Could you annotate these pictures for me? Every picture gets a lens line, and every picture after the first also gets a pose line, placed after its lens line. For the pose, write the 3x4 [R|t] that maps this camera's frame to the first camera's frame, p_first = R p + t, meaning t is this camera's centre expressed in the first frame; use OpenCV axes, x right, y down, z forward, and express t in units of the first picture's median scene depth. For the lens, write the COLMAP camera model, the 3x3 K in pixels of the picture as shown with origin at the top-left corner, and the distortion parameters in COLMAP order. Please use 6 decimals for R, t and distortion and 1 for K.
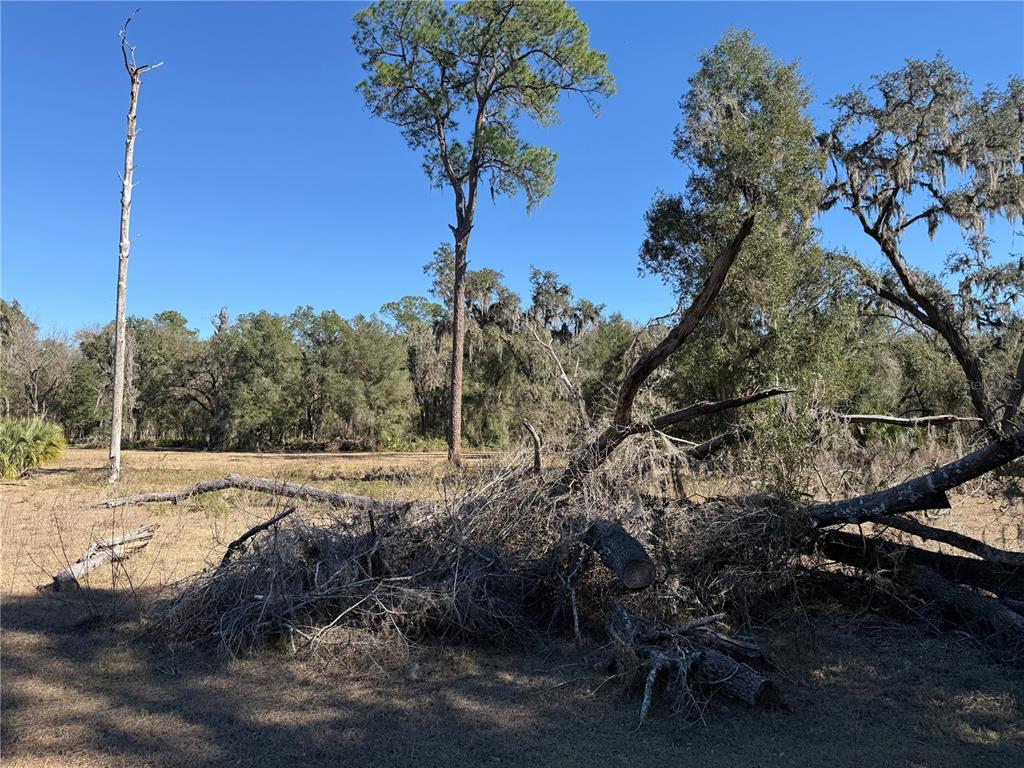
lens RADIAL K [[692.2, 0, 512.0], [0, 692.2, 407.0], [0, 0, 1]] dist [0.007996, -0.033170]
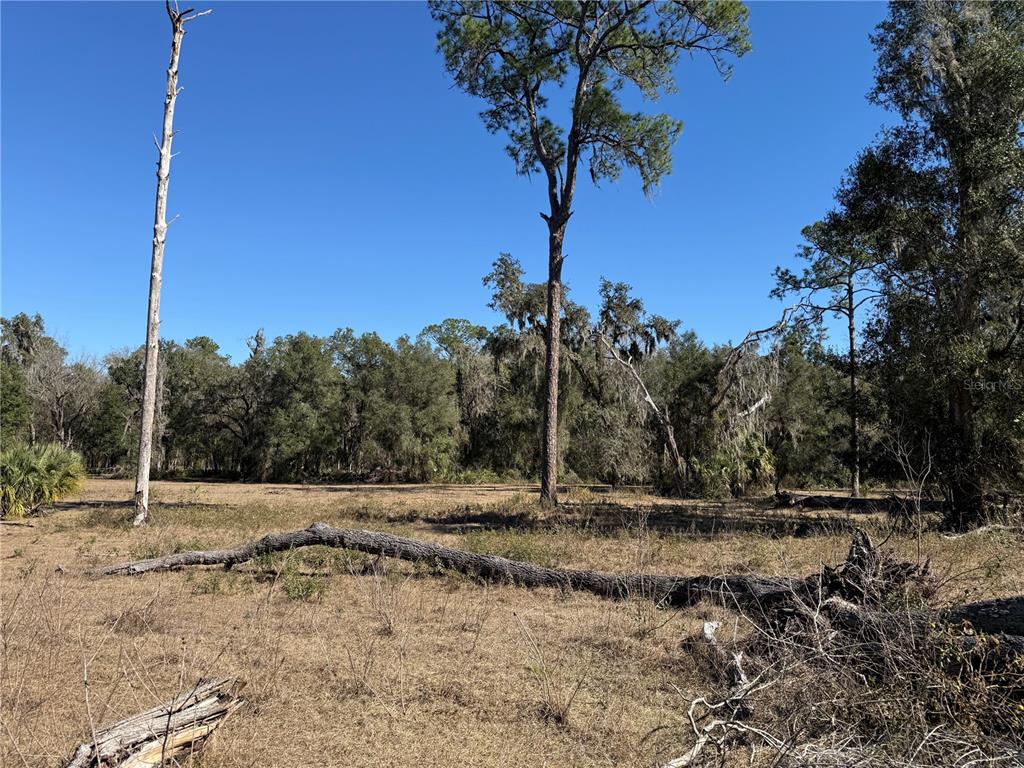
lens RADIAL K [[692.2, 0, 512.0], [0, 692.2, 407.0], [0, 0, 1]] dist [0.007996, -0.033170]
pose [[0.999483, 0.000259, -0.032138, -0.052336], [-0.001677, 0.999024, -0.044131, 0.004024], [0.032095, 0.044162, 0.998509, 0.091177]]
